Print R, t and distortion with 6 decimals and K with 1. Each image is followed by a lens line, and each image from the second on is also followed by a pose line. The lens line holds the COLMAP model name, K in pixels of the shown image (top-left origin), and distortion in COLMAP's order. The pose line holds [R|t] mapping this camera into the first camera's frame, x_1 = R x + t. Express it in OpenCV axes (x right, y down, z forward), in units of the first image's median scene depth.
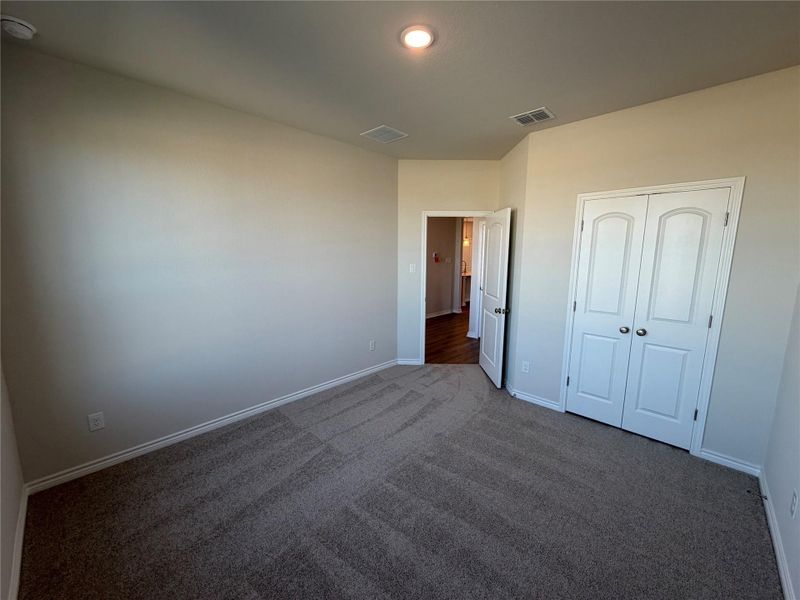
lens RADIAL K [[318.4, 0, 402.6], [0, 318.4, 298.1], [0, 0, 1]] dist [-0.001598, -0.000152]
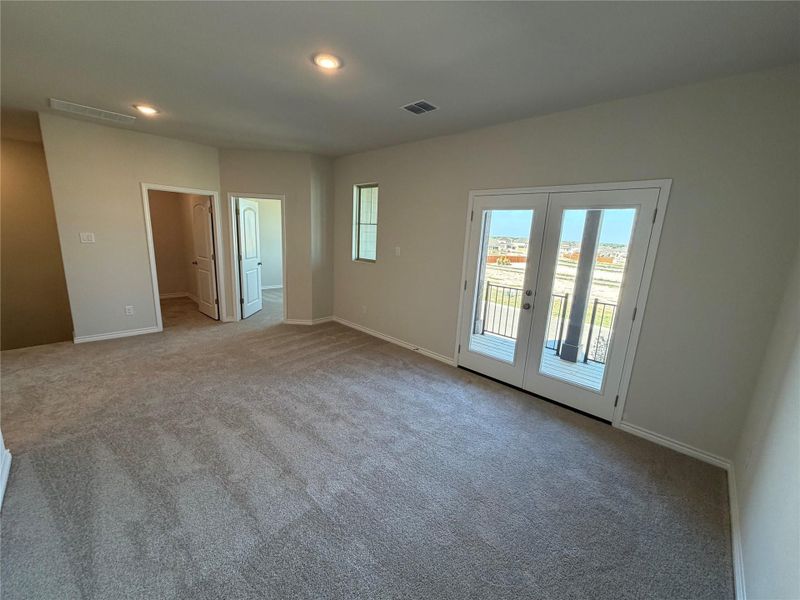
lens RADIAL K [[318.4, 0, 397.4], [0, 318.4, 301.7], [0, 0, 1]] dist [-0.001598, -0.000152]
pose [[0.998564, 0.052448, -0.010930, 0.141173], [-0.051663, 0.996690, 0.062774, 0.019238], [0.014186, -0.062119, 0.997968, -0.125469]]
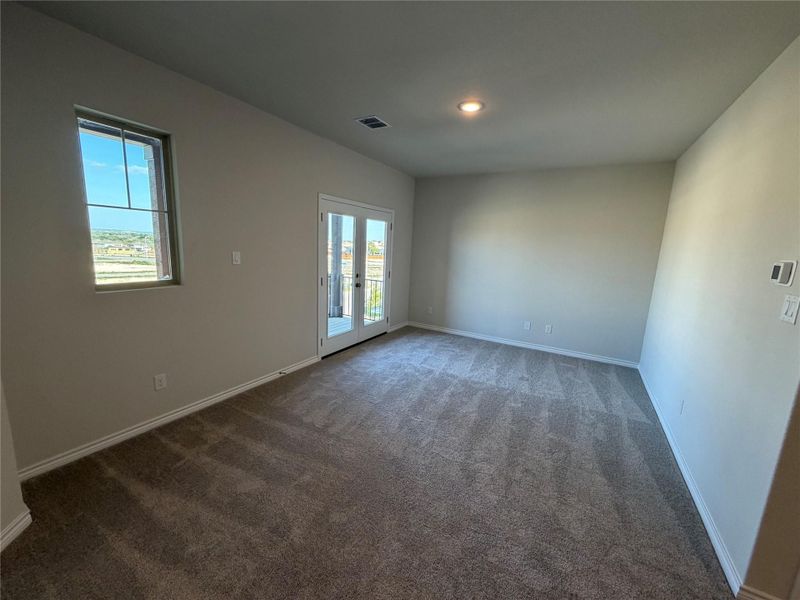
lens RADIAL K [[318.4, 0, 397.8], [0, 318.4, 300.4], [0, 0, 1]] dist [-0.001598, -0.000152]
pose [[-0.217058, -0.183760, 0.958707, -0.412659], [0.098971, 0.972918, 0.208891, -0.065696], [-0.971128, 0.140226, -0.192993, 0.477566]]
